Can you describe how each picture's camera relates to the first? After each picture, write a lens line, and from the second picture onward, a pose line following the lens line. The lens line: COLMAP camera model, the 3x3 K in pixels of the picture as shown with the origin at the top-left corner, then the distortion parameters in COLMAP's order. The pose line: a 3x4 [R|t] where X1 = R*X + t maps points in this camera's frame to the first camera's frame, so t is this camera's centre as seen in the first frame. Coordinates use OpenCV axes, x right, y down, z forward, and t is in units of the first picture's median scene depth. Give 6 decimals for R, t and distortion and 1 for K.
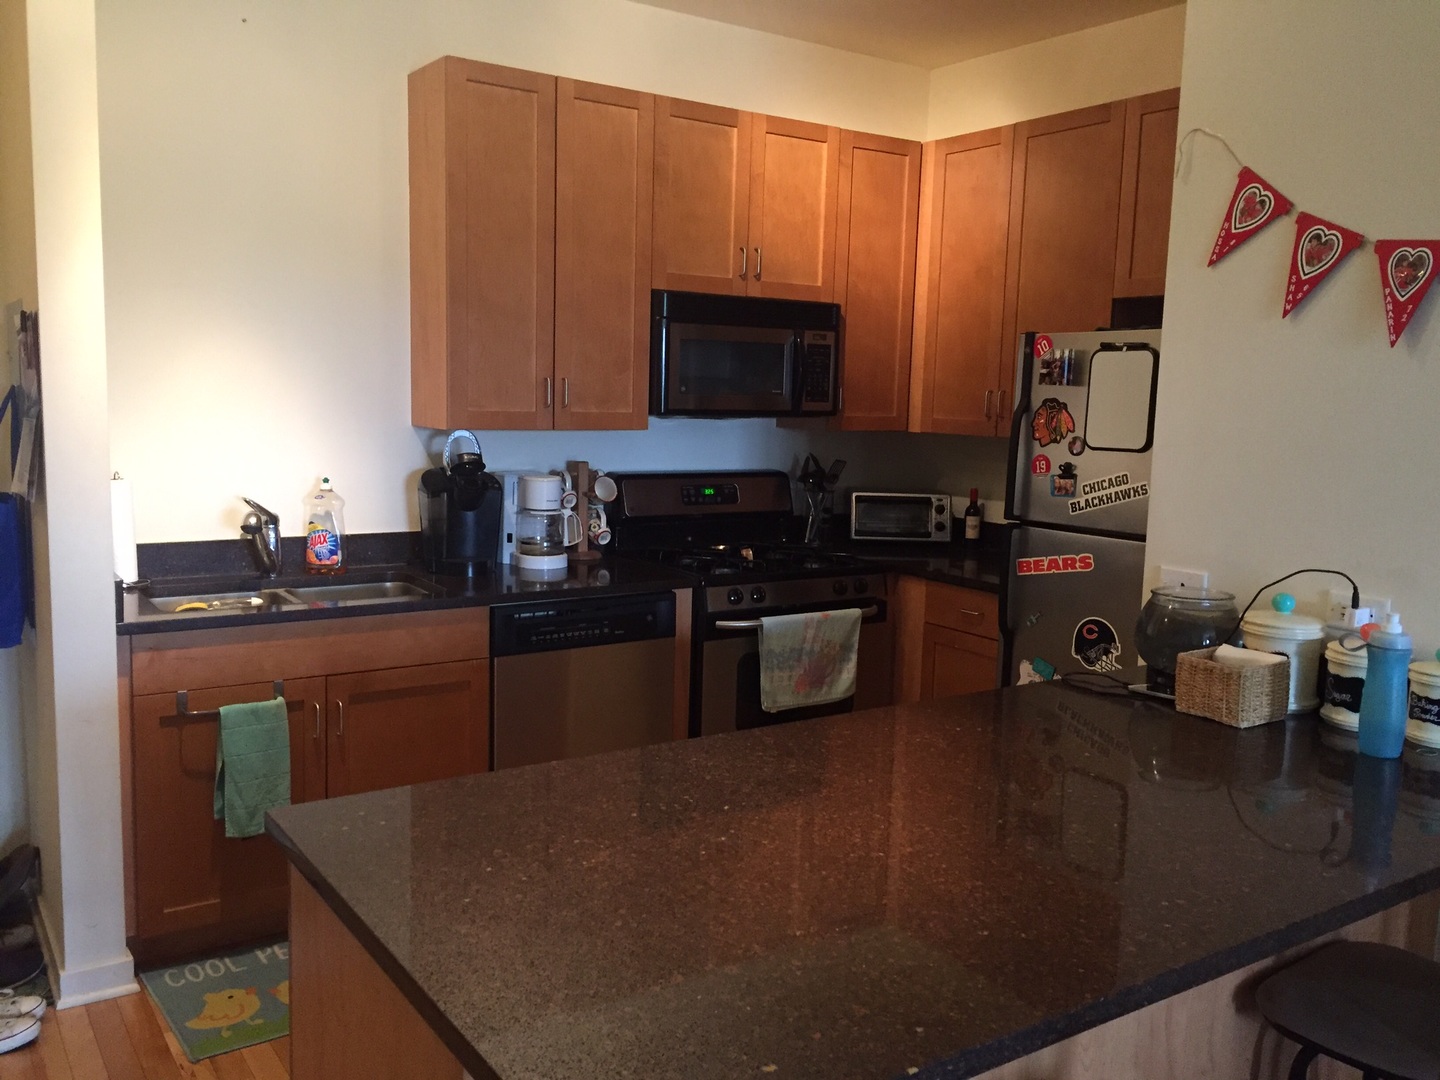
lens RADIAL K [[1224.5, 0, 732.0], [0, 1224.5, 541.9], [0, 0, 1]] dist [0.073173, -0.102877]
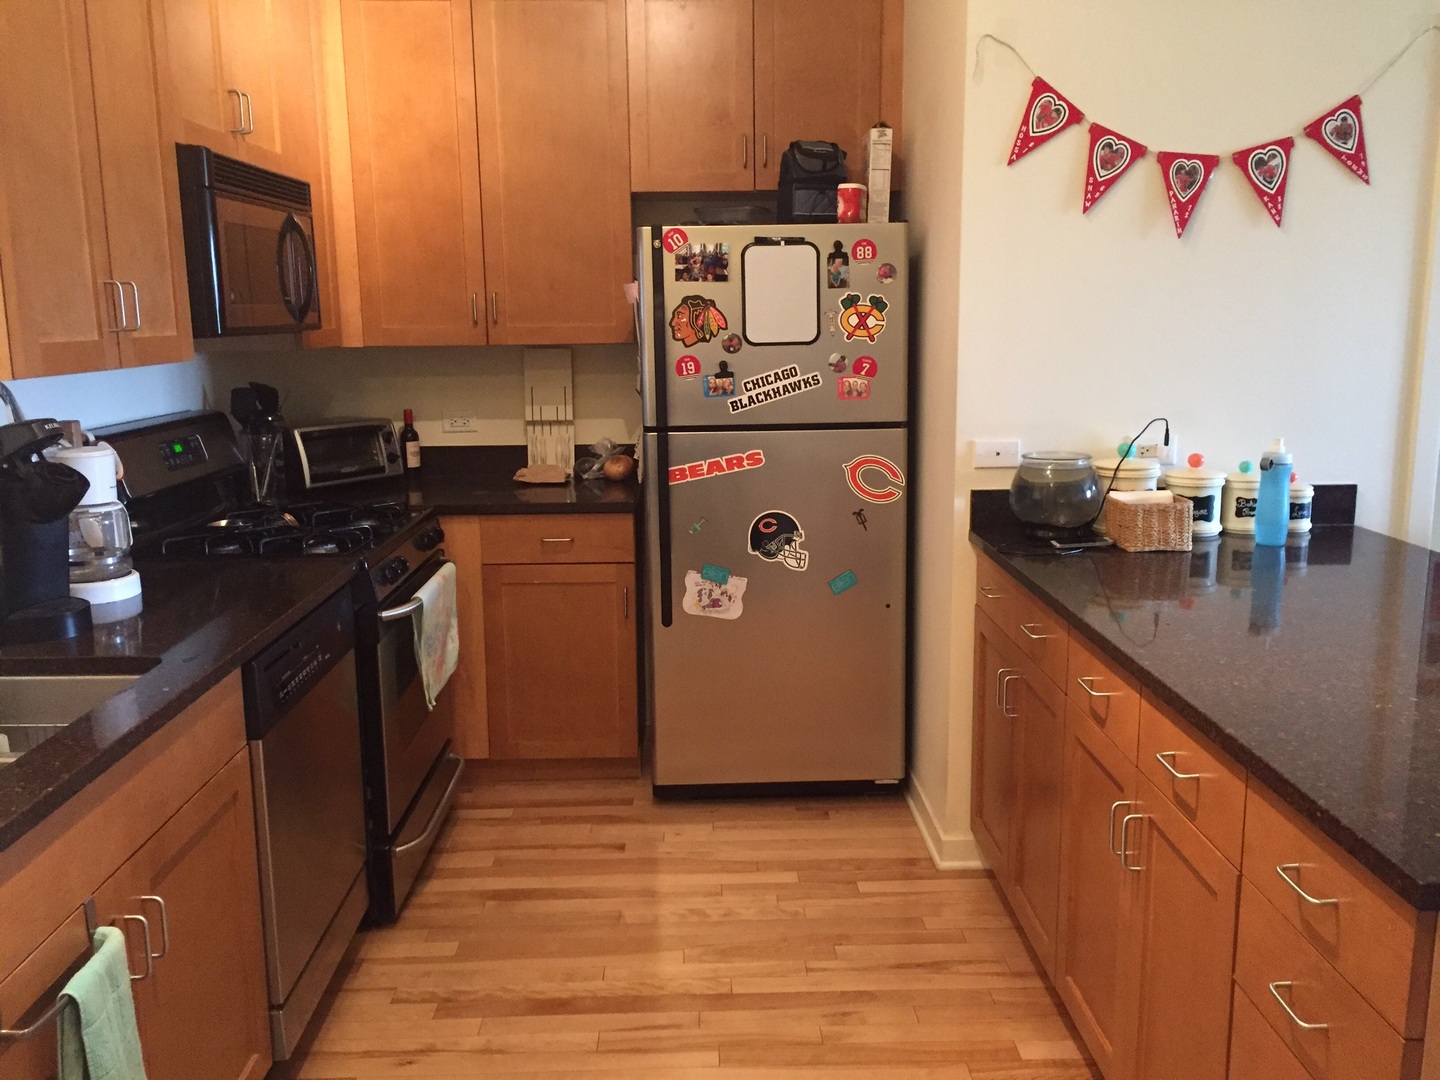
lens RADIAL K [[1224.5, 0, 725.9], [0, 1224.5, 542.6], [0, 0, 1]] dist [0.073173, -0.102877]
pose [[0.543696, -0.189865, 0.817524, -0.568145], [0.131166, 0.981329, 0.140675, -0.061298], [-0.828970, 0.030746, 0.558448, 0.468030]]
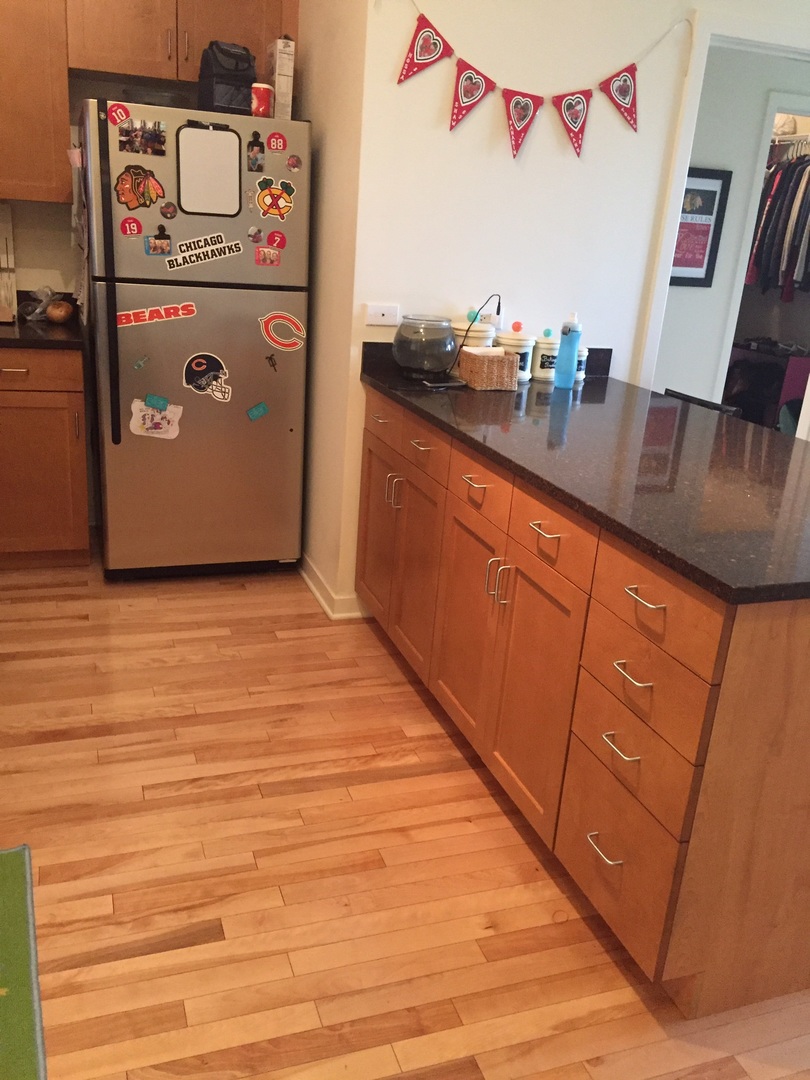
lens RADIAL K [[918.4, 0, 401.3], [0, 918.4, 544.2], [0, 0, 1]] dist [0.073173, -0.102877]
pose [[0.261921, -0.328894, 0.907318, -0.602117], [0.056145, 0.943740, 0.325888, -0.053738], [-0.963455, -0.034415, 0.265651, 0.538586]]
